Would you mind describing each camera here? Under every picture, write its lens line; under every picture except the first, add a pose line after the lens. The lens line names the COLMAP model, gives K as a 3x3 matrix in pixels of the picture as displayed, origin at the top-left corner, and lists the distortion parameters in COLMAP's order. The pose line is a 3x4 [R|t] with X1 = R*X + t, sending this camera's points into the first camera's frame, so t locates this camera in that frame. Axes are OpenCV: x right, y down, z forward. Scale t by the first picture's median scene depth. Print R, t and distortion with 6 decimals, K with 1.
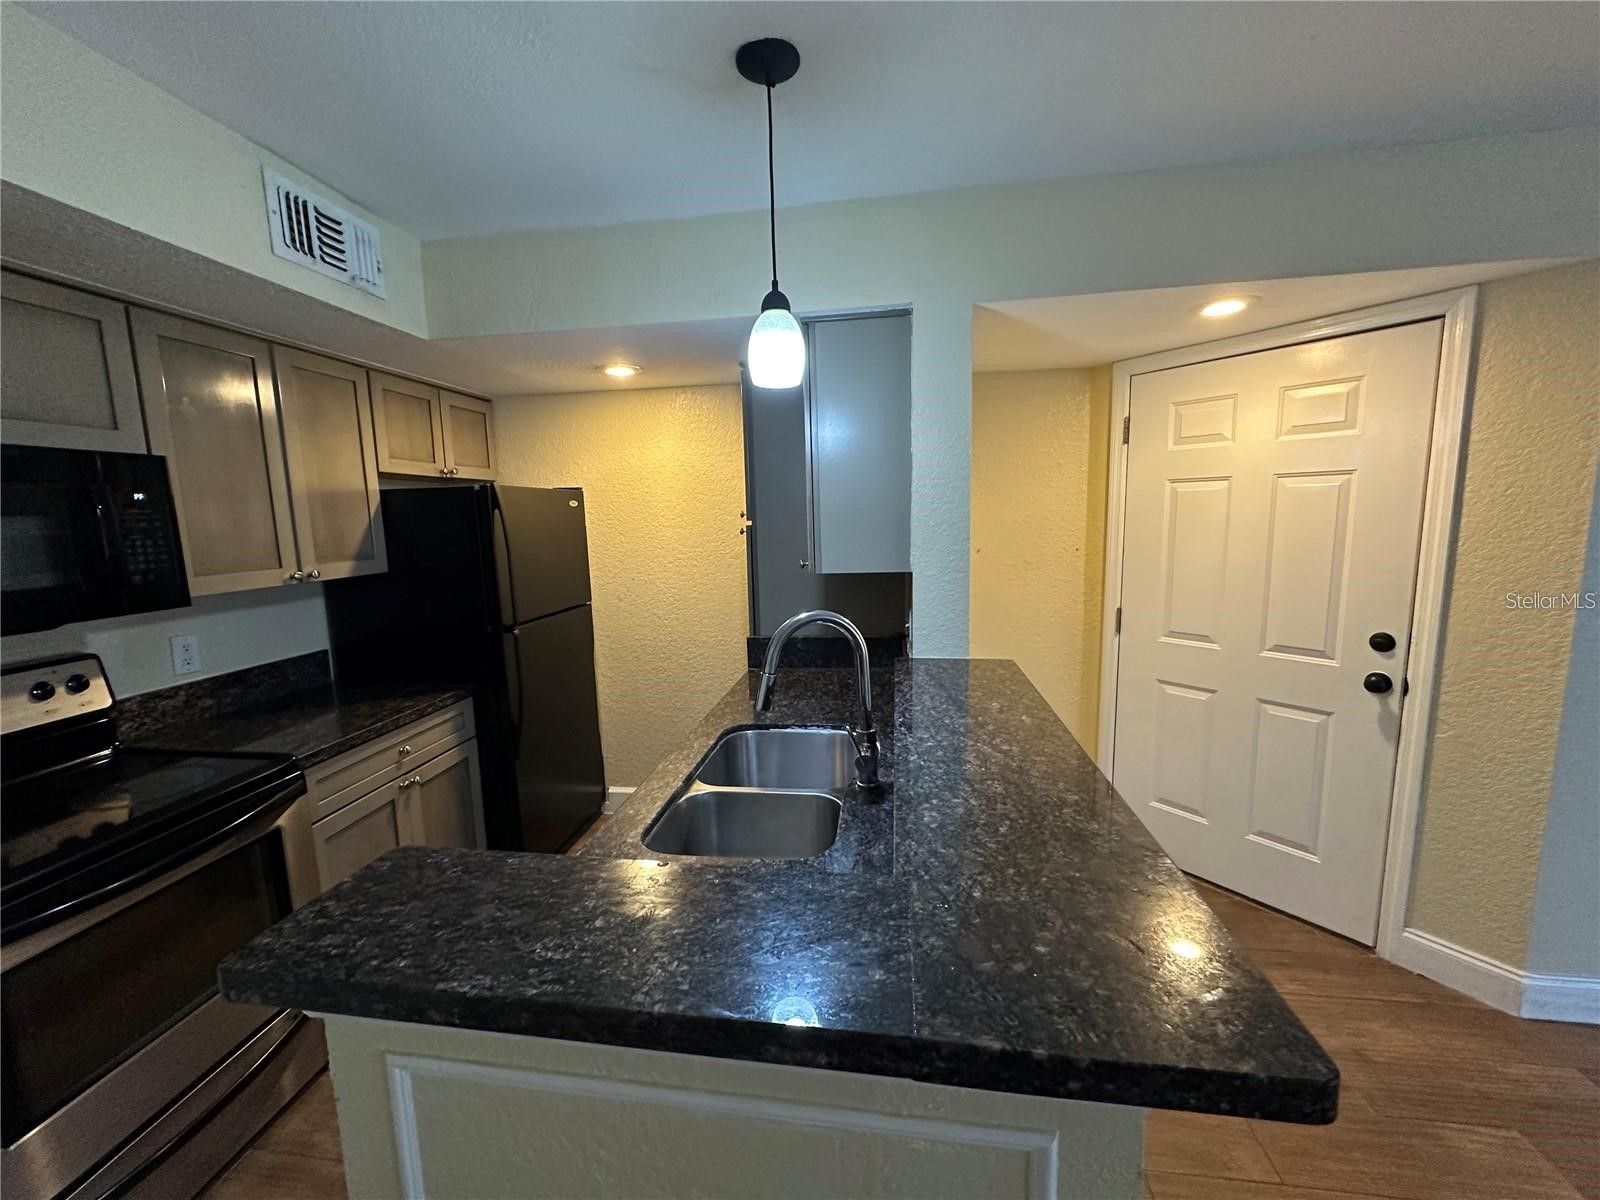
lens RADIAL K [[635.3, 0, 799.2], [0, 635.3, 598.3], [0, 0, 1]] dist [-0.000094, 0.000092]
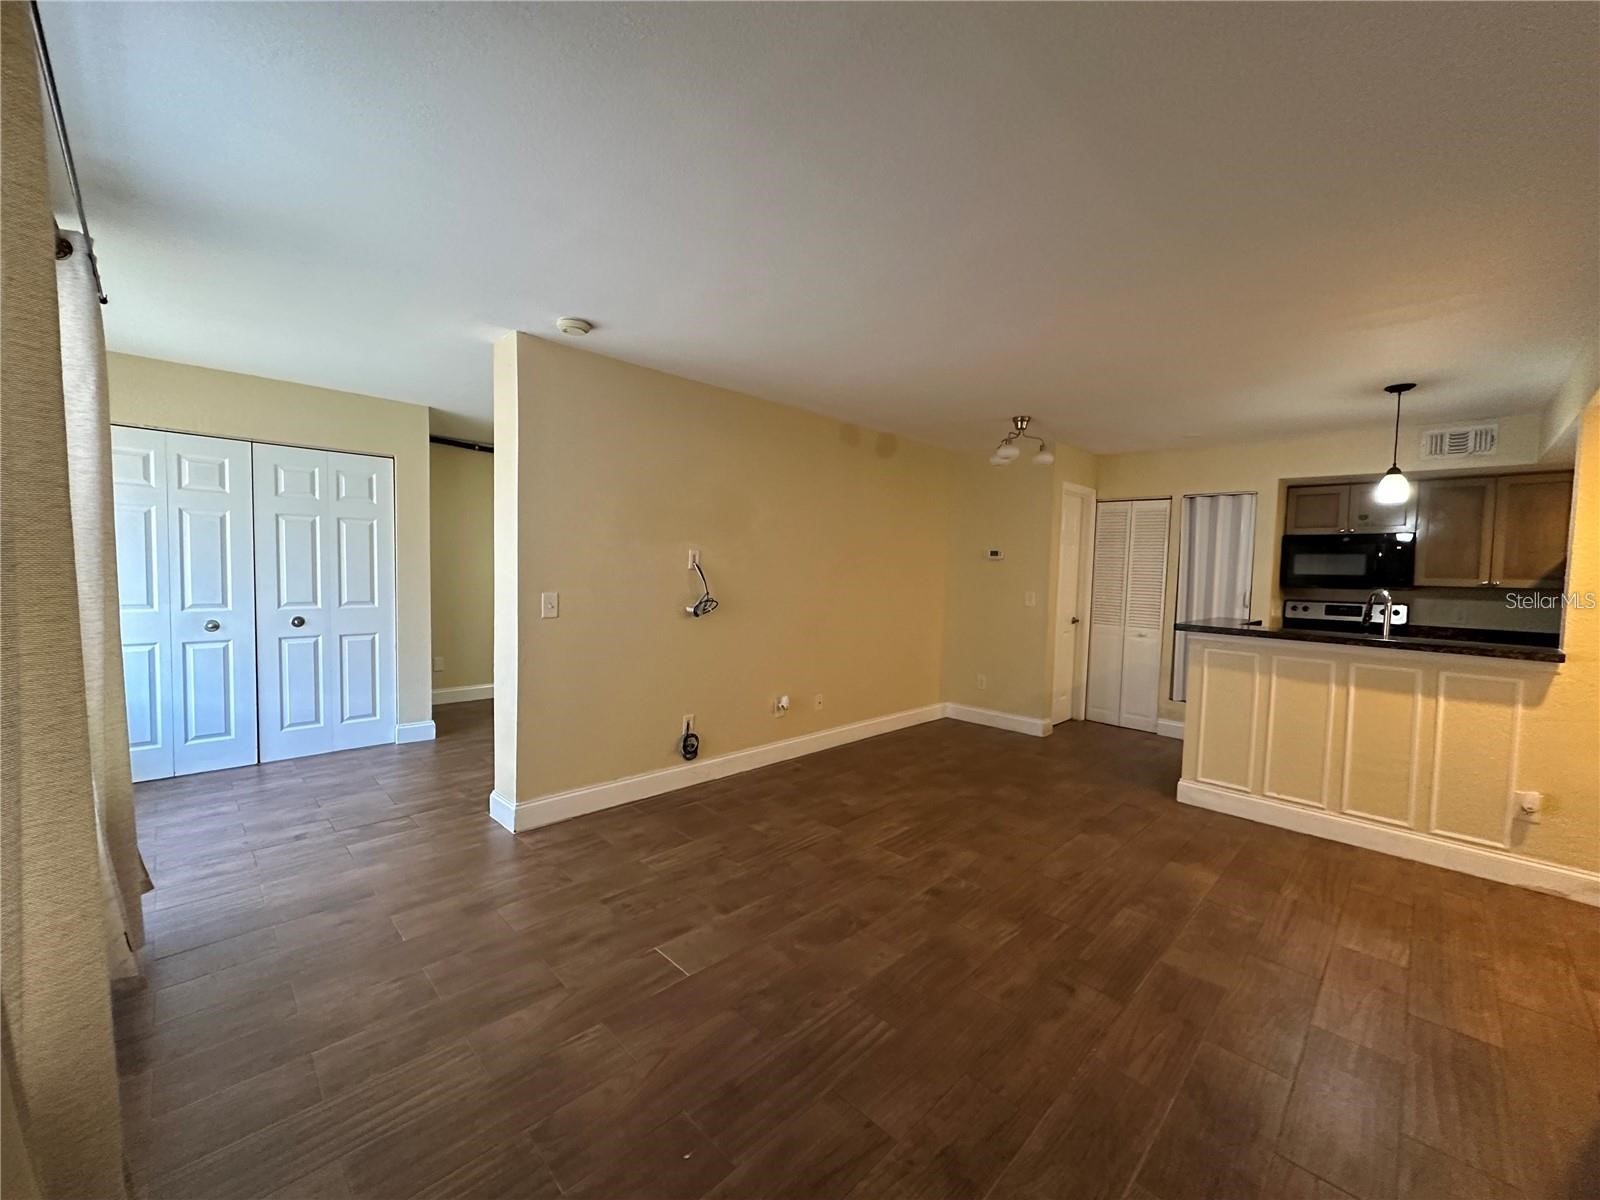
lens RADIAL K [[635.3, 0, 799.2], [0, 635.3, 598.3], [0, 0, 1]] dist [-0.000094, 0.000092]
pose [[-0.602382, 0.049178, -0.796691, 2.301172], [-0.115587, 0.982206, 0.148026, -0.034305], [0.789794, 0.181255, -0.585979, 0.445296]]
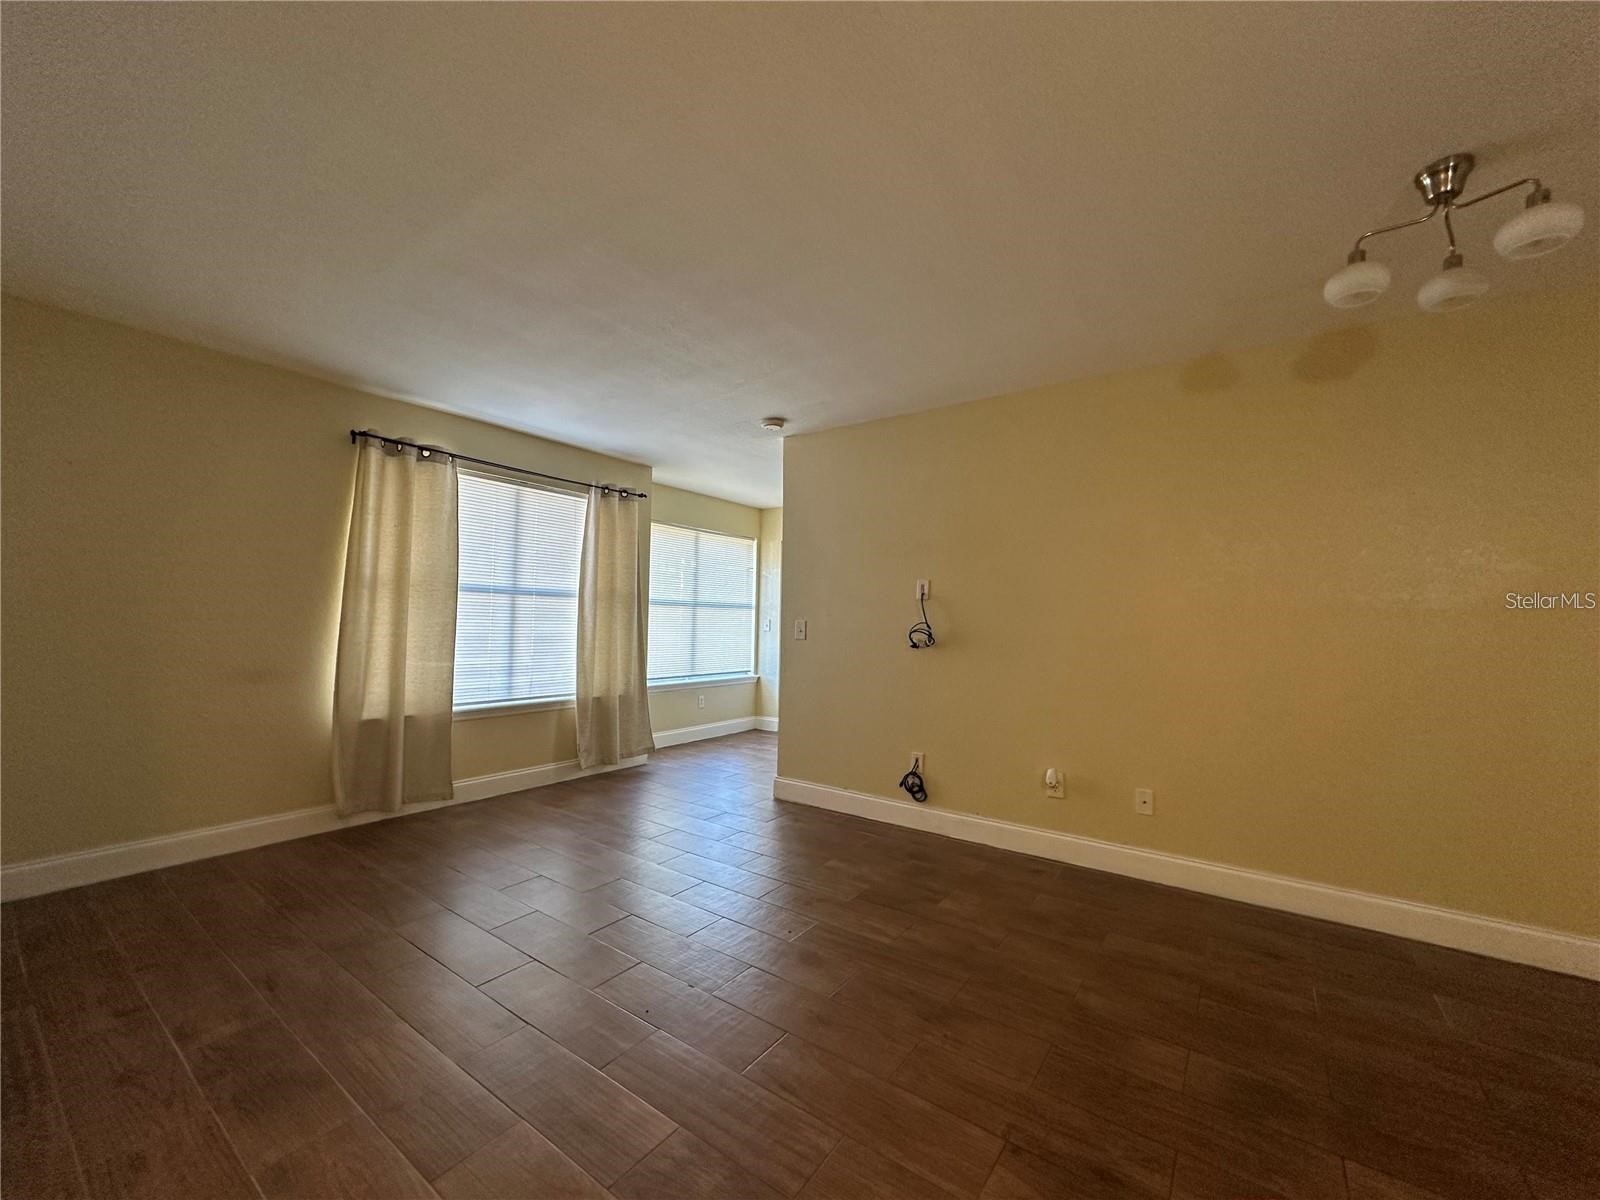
lens RADIAL K [[635.3, 0, 799.2], [0, 635.3, 598.3], [0, 0, 1]] dist [-0.000094, 0.000092]
pose [[-0.884839, 0.025954, 0.465174, 0.474696], [0.064072, 0.995739, 0.066320, 0.048291], [-0.461471, 0.088488, -0.882731, 0.844764]]
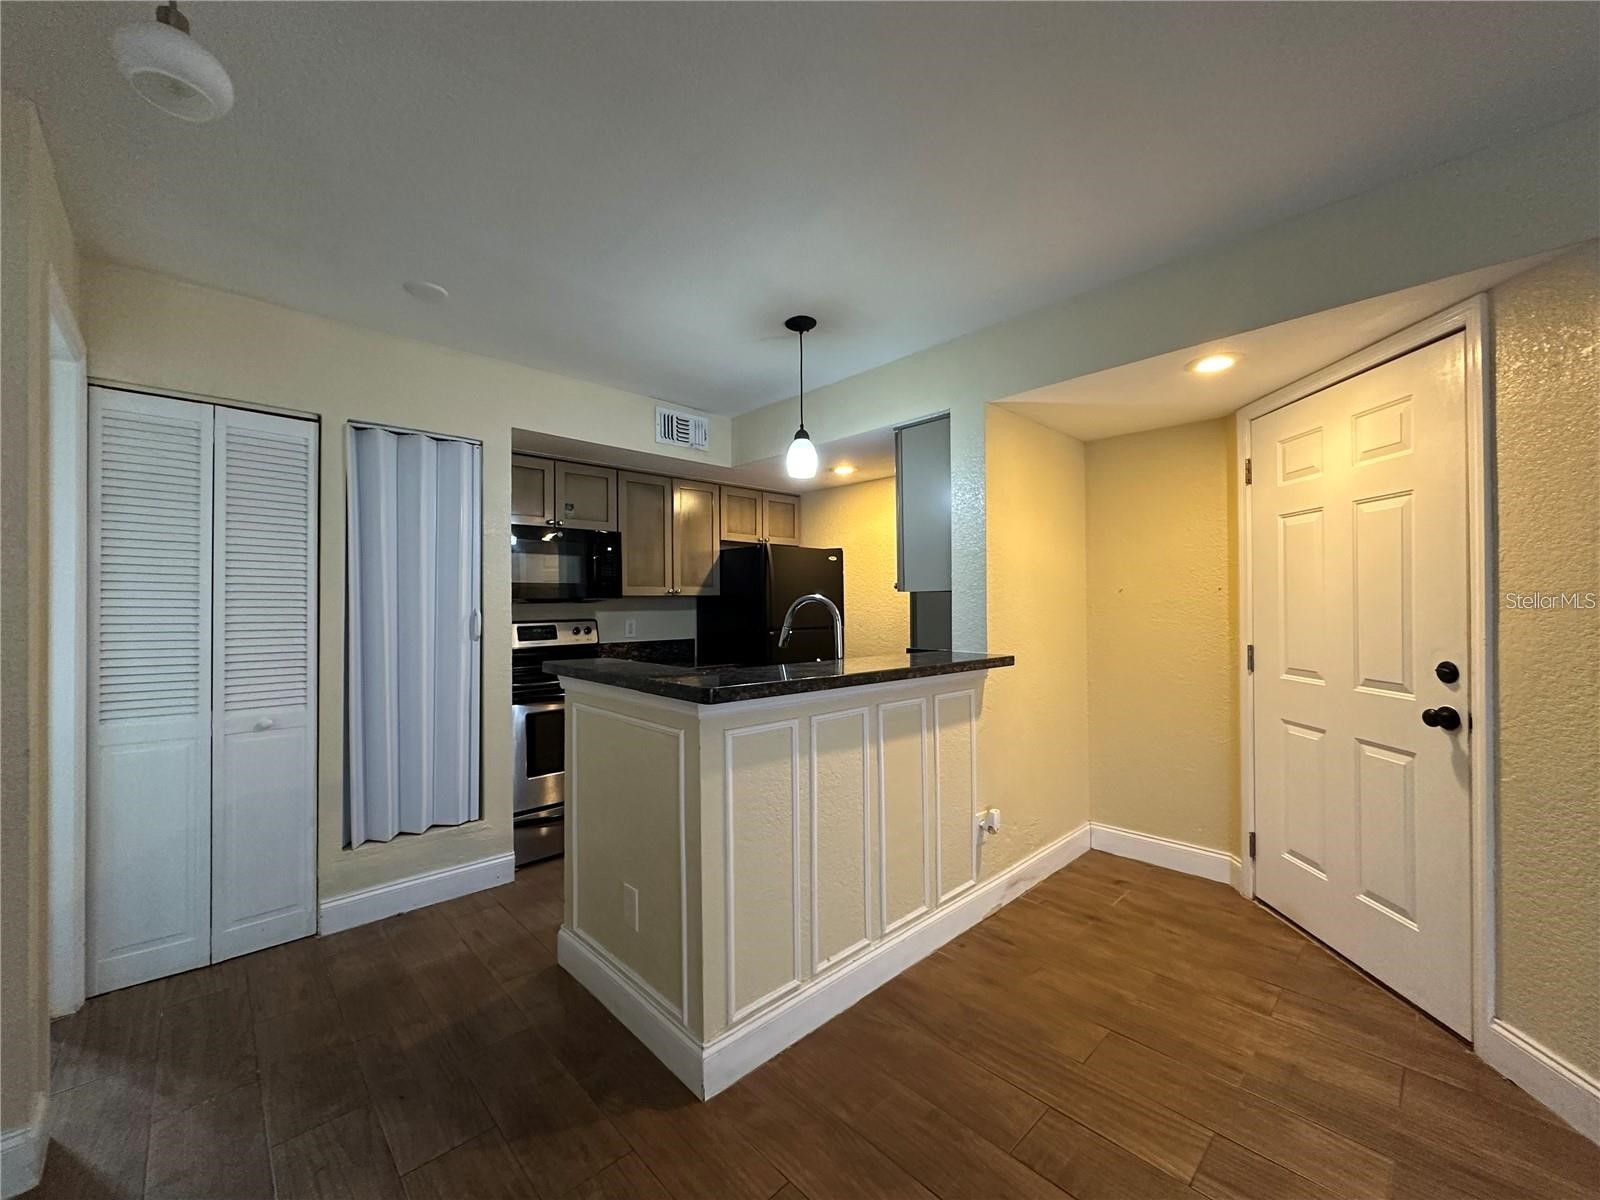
lens RADIAL K [[635.3, 0, 799.2], [0, 635.3, 598.3], [0, 0, 1]] dist [-0.000094, 0.000092]
pose [[0.783976, 0.014755, -0.620616, 0.752277], [-0.094884, 0.990819, -0.096303, 0.139331], [0.613498, 0.134385, 0.778178, -0.288609]]
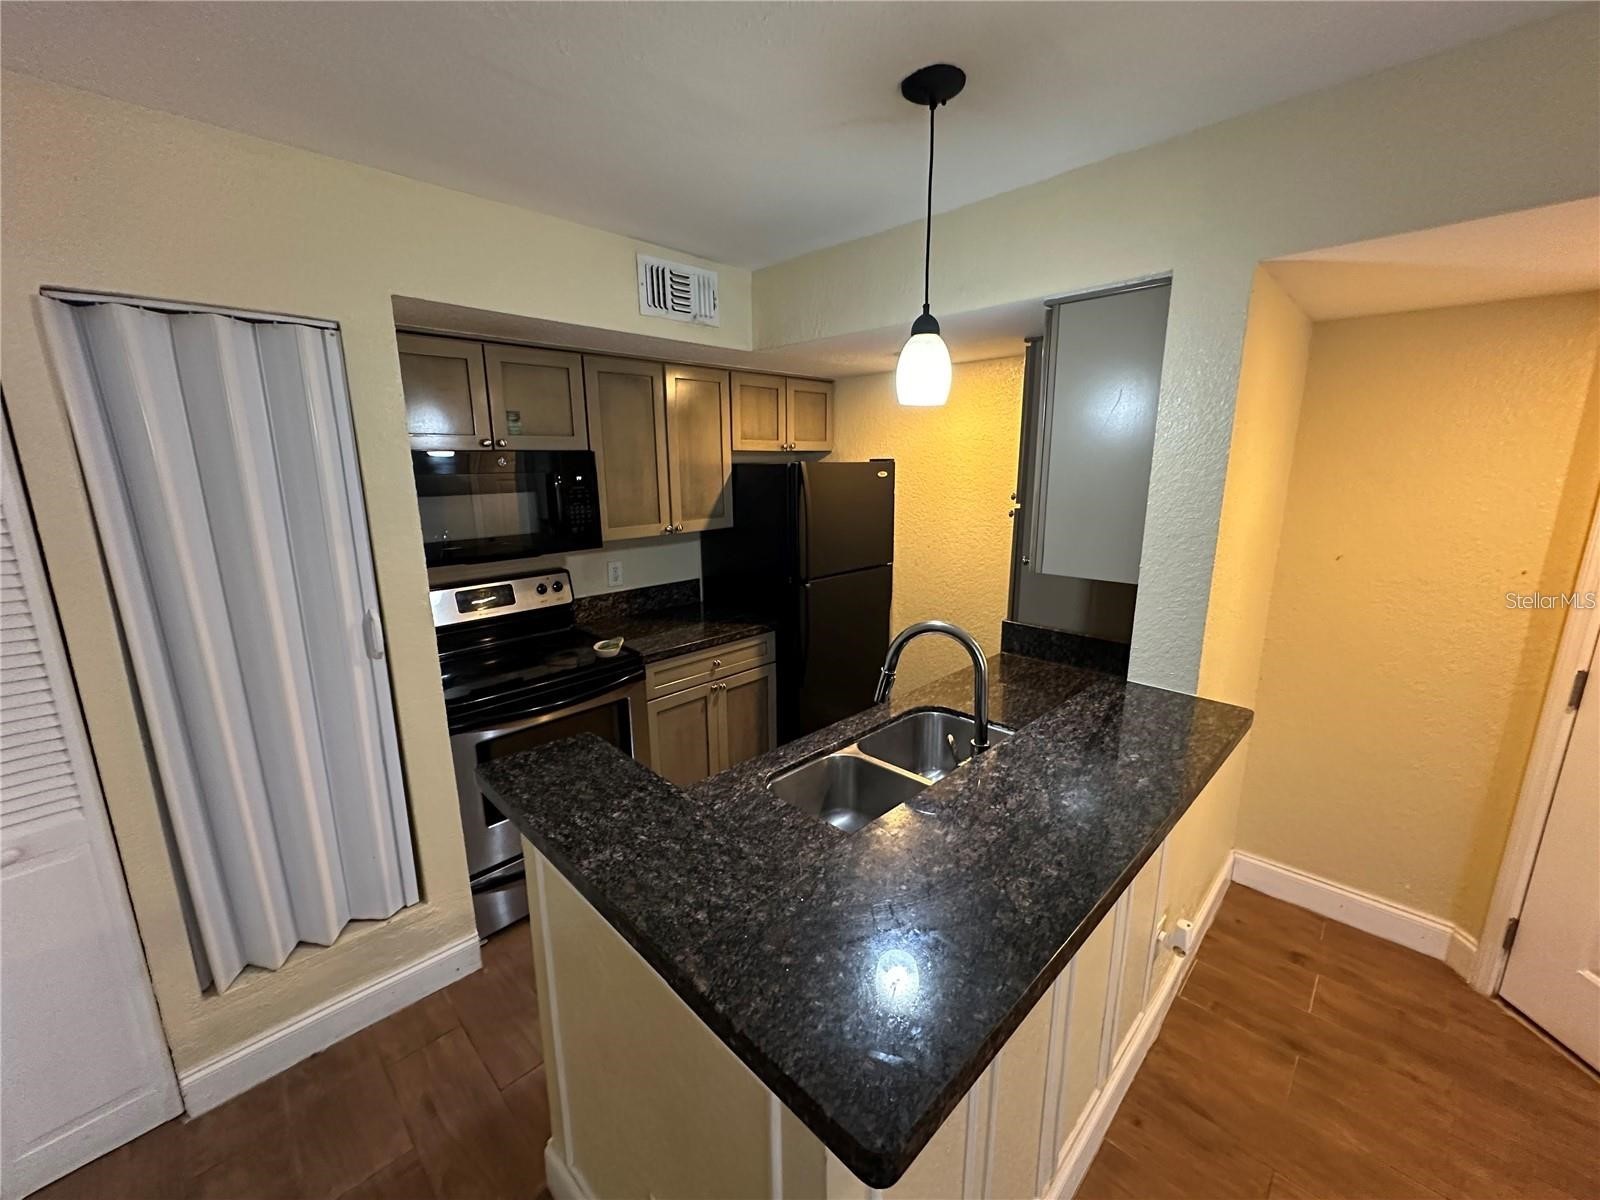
lens RADIAL K [[635.3, 0, 799.2], [0, 635.3, 598.3], [0, 0, 1]] dist [-0.000094, 0.000092]
pose [[0.802545, 0.147812, -0.577991, 0.299236], [-0.093166, 0.987986, 0.123301, -0.085232], [0.589272, -0.045106, 0.806675, 0.011251]]
